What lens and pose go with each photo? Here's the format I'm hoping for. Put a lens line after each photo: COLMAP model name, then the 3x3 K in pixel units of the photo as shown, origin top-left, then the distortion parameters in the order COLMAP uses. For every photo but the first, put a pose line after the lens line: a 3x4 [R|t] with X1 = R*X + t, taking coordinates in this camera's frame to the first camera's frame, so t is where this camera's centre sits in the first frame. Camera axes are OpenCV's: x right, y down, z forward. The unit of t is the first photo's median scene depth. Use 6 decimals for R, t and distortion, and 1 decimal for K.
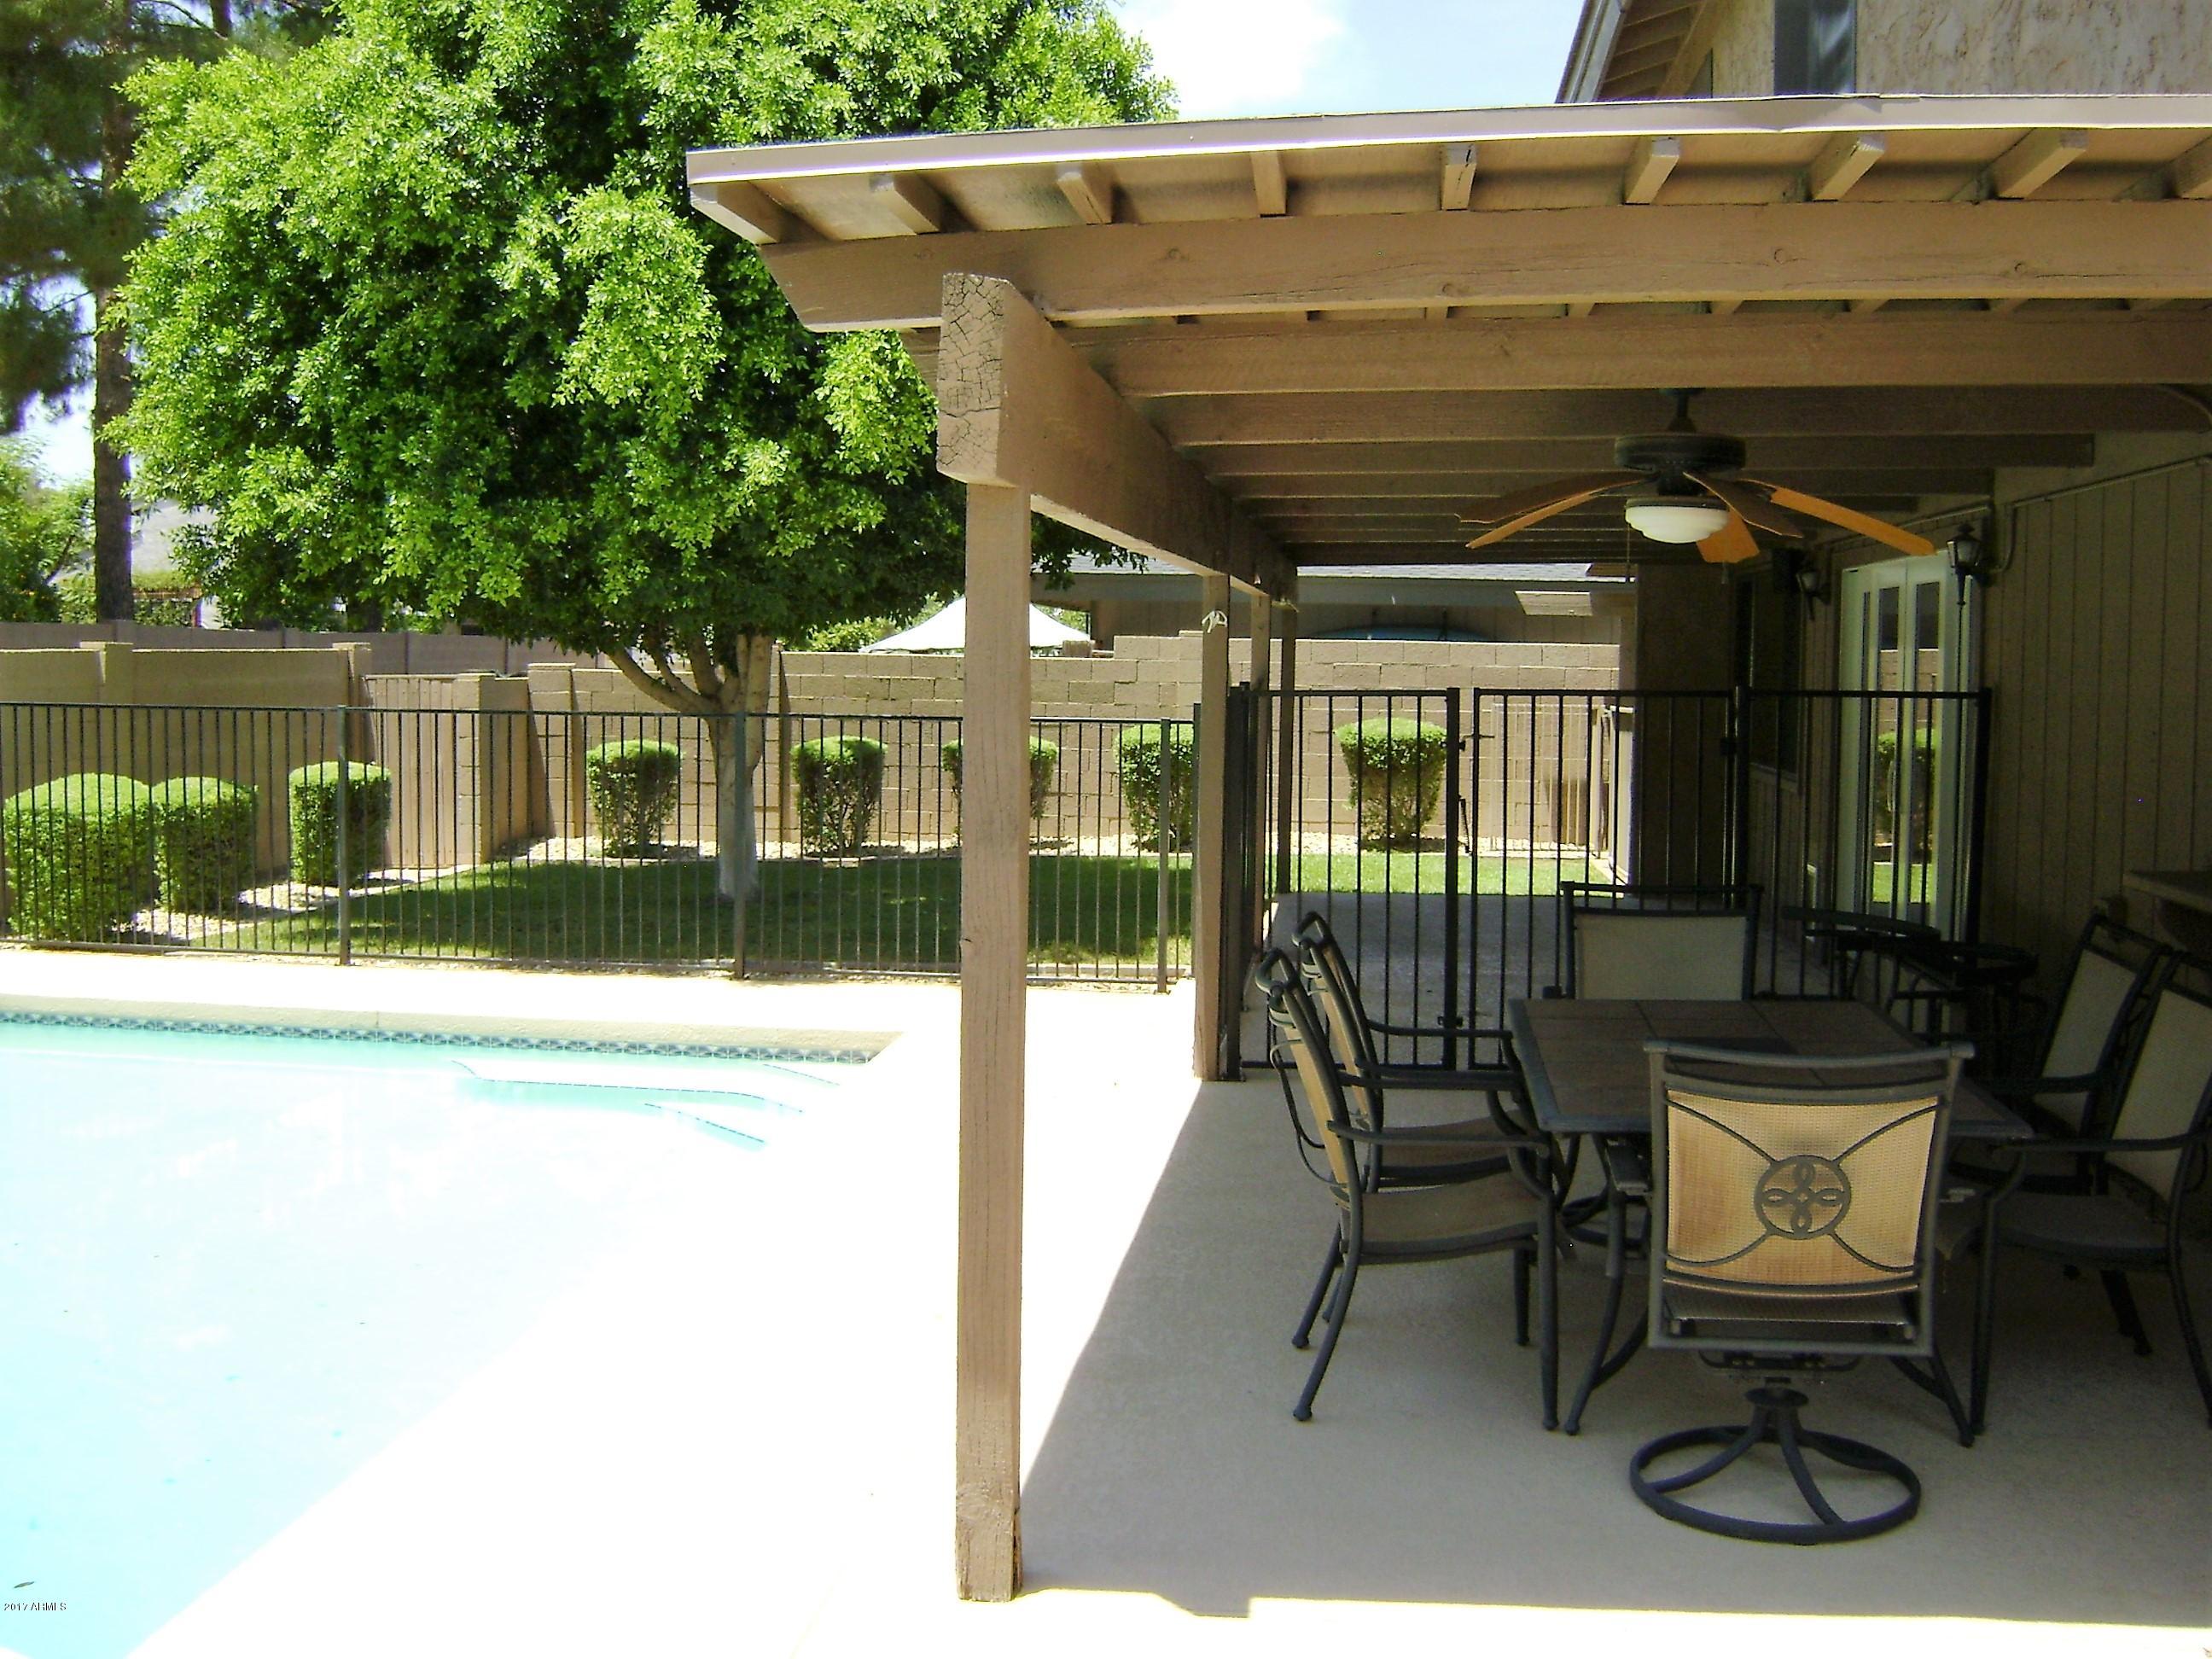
lens RADIAL K [[2301.5, 0, 1099.8], [0, 2301.5, 820.4], [0, 0, 1]] dist [-0.111250, 0.000000]
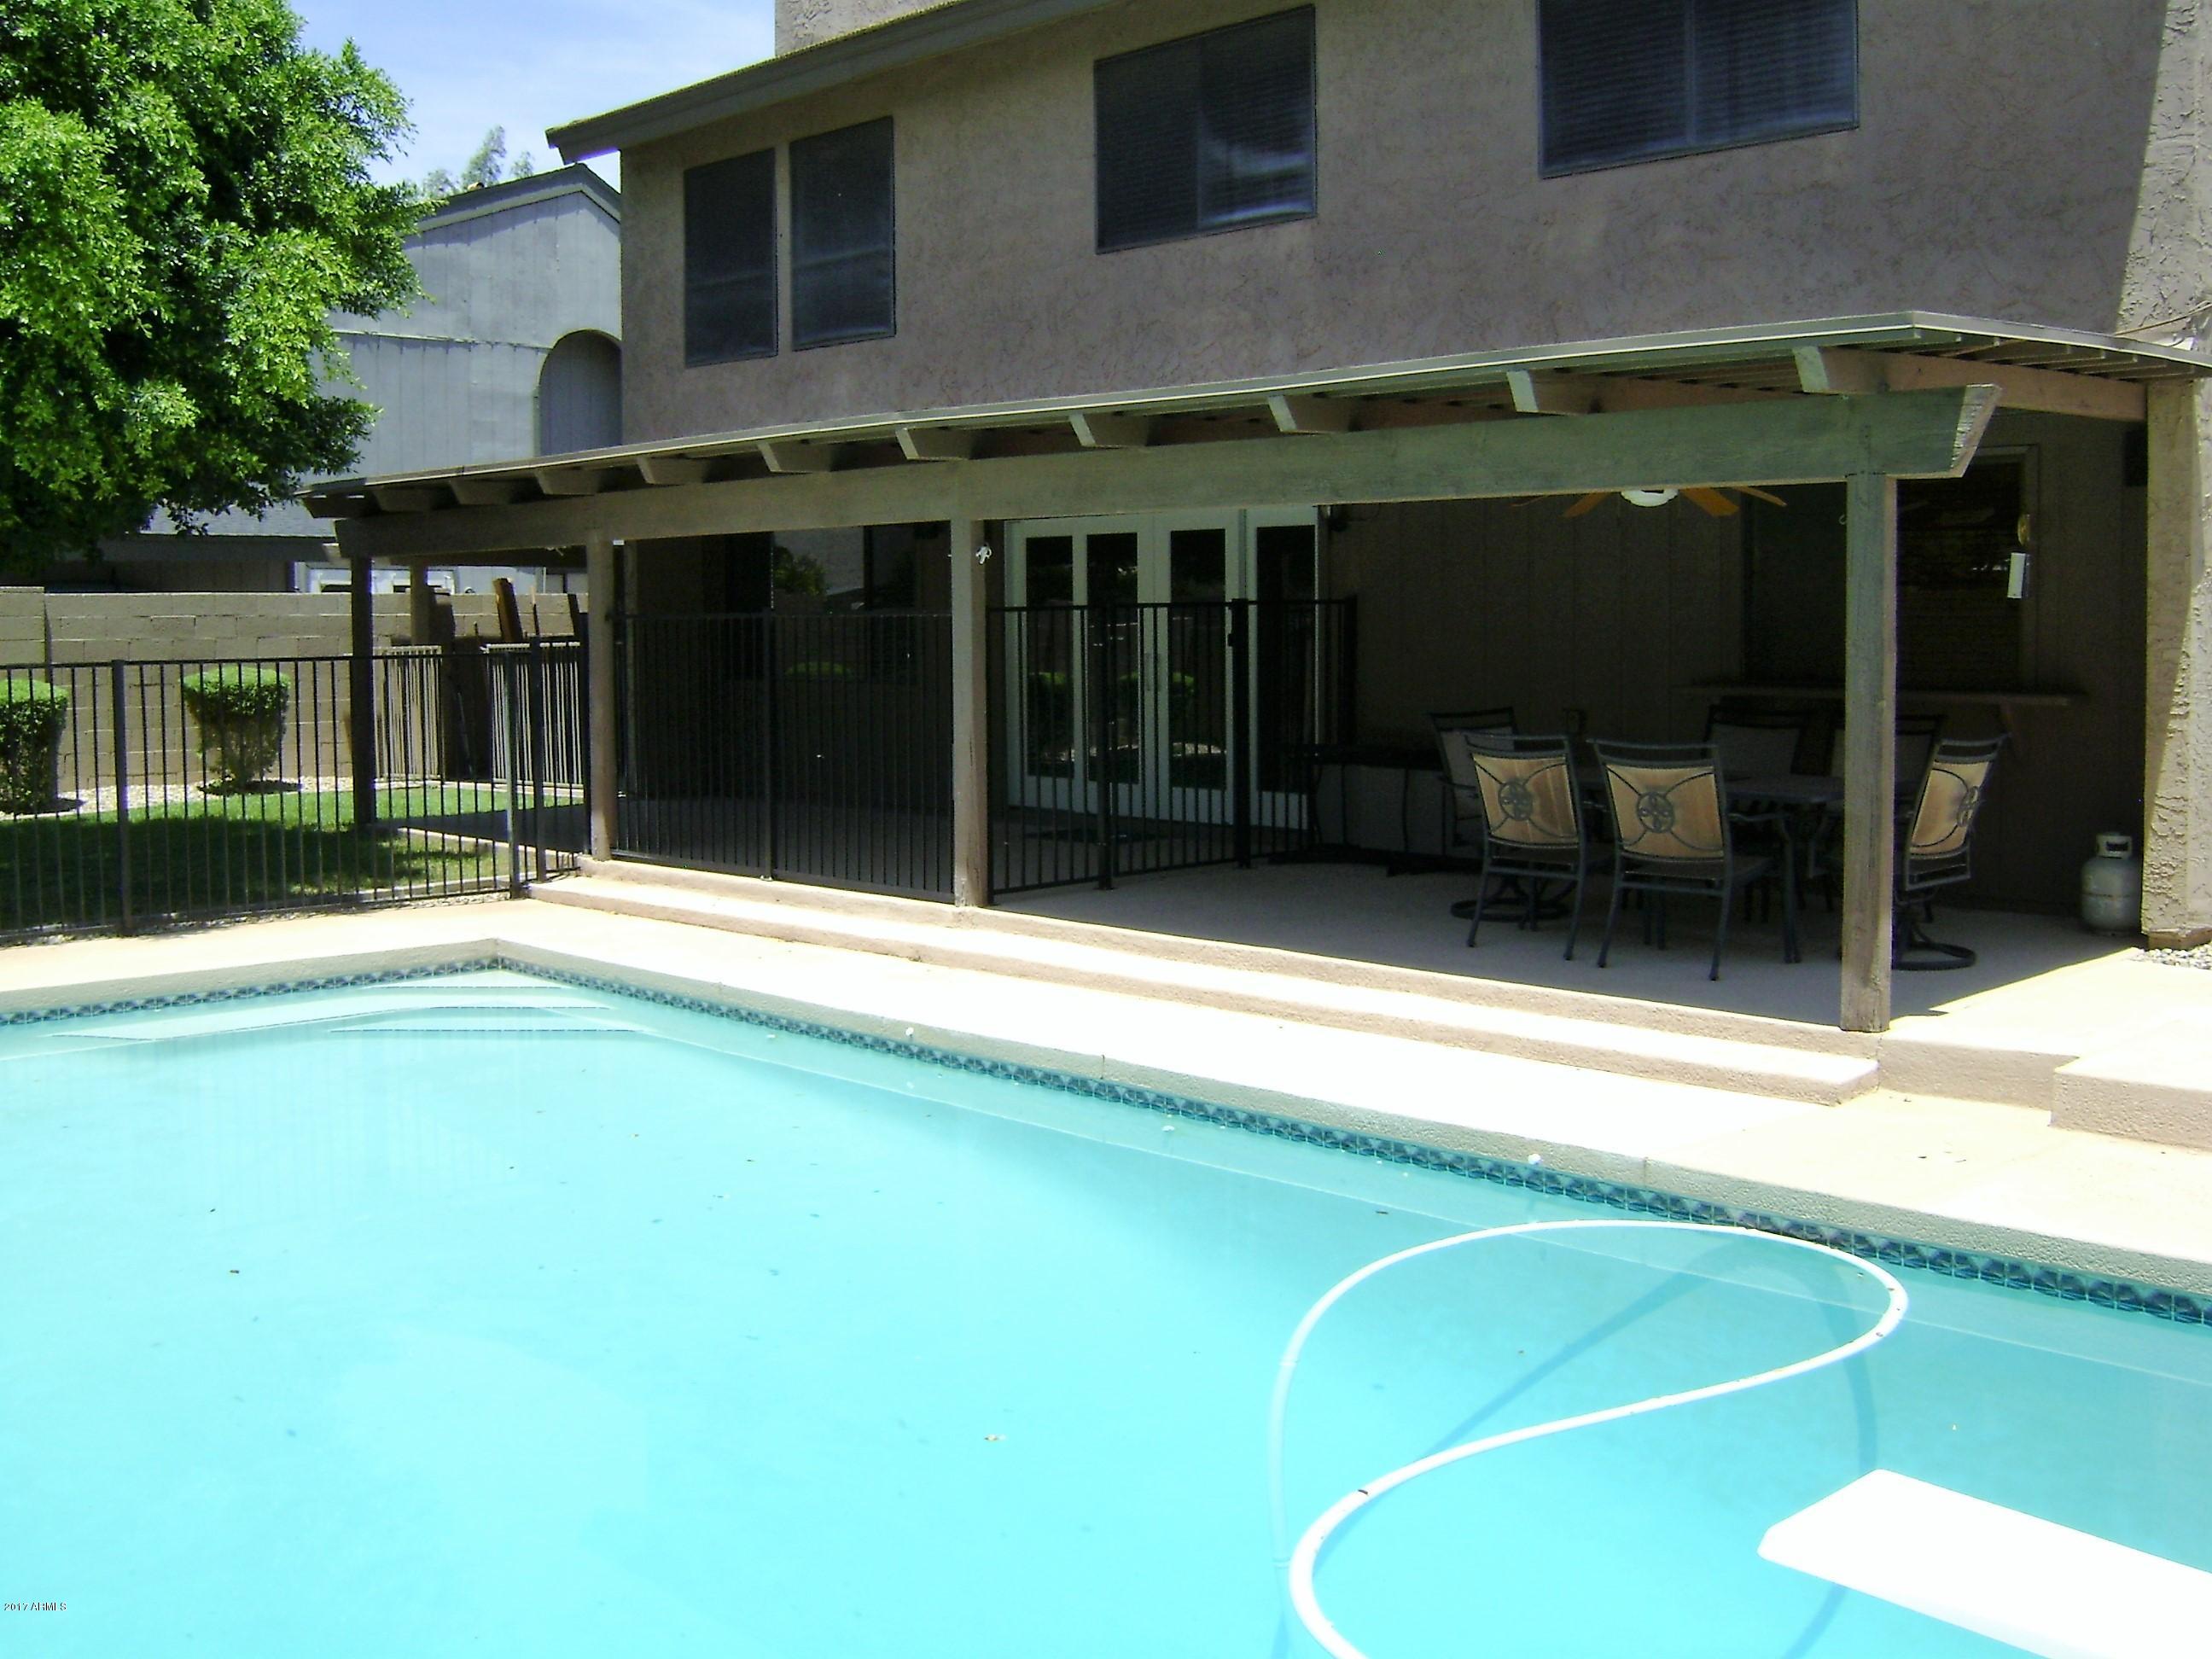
lens RADIAL K [[2301.5, 0, 1126.9], [0, 2301.5, 812.1], [0, 0, 1]] dist [-0.111250, 0.000000]
pose [[0.638616, -0.084226, 0.764903, -0.600217], [0.073297, 0.996131, 0.048493, 0.001734], [-0.766027, 0.025097, 0.642318, 0.067100]]
